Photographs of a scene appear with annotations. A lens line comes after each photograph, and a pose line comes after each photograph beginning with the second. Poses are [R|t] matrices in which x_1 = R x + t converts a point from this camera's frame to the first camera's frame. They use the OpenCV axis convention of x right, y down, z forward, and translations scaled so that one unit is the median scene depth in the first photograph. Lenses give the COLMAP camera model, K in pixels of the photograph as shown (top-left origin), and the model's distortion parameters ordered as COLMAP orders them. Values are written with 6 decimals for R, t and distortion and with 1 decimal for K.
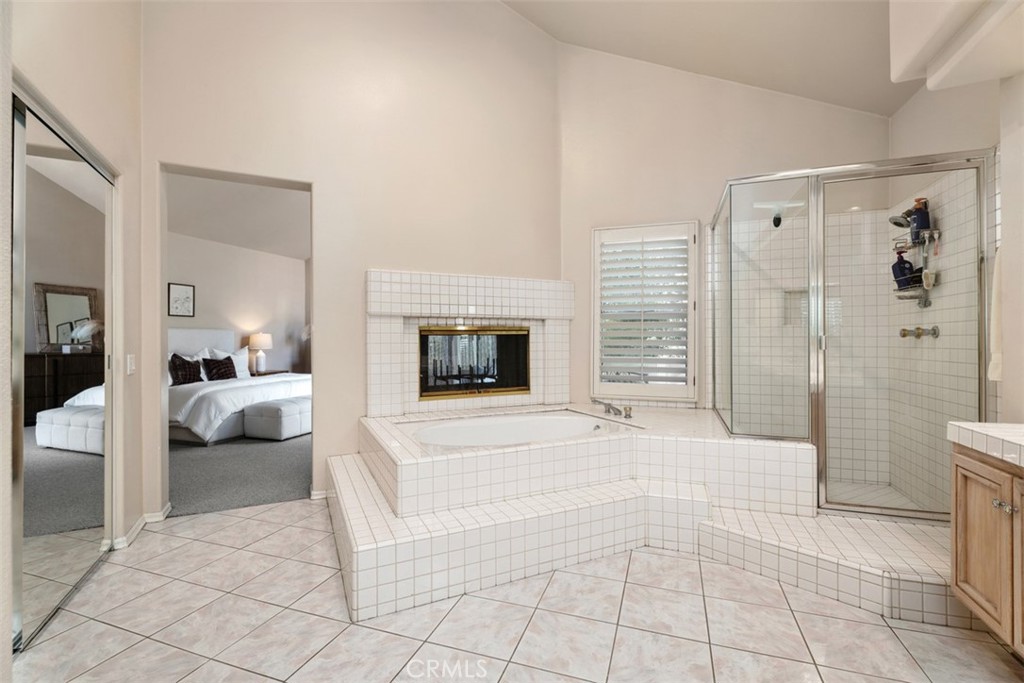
lens RADIAL K [[451.5, 0, 508.7], [0, 451.5, 341.3], [0, 0, 1]] dist [0.002921, 0.000863]
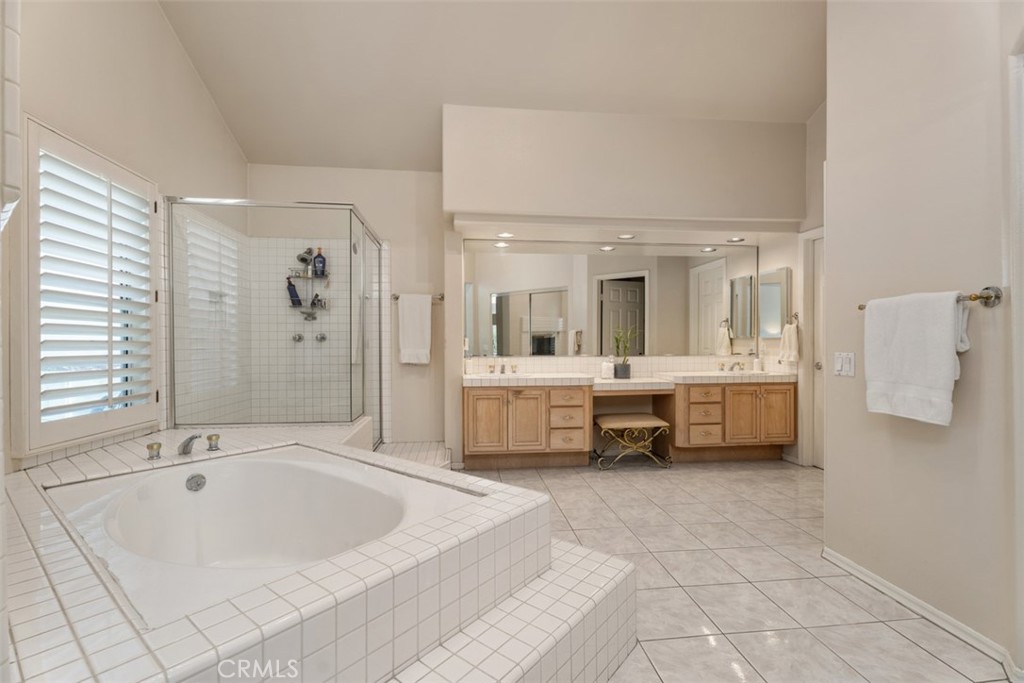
lens RADIAL K [[451.5, 0, 507.5], [0, 451.5, 343.1], [0, 0, 1]] dist [0.002921, 0.000863]
pose [[-0.414979, 0.006819, 0.909805, -0.649577], [0.005954, 0.999971, -0.004779, 0.008178], [-0.909811, 0.003434, -0.415008, 0.974227]]
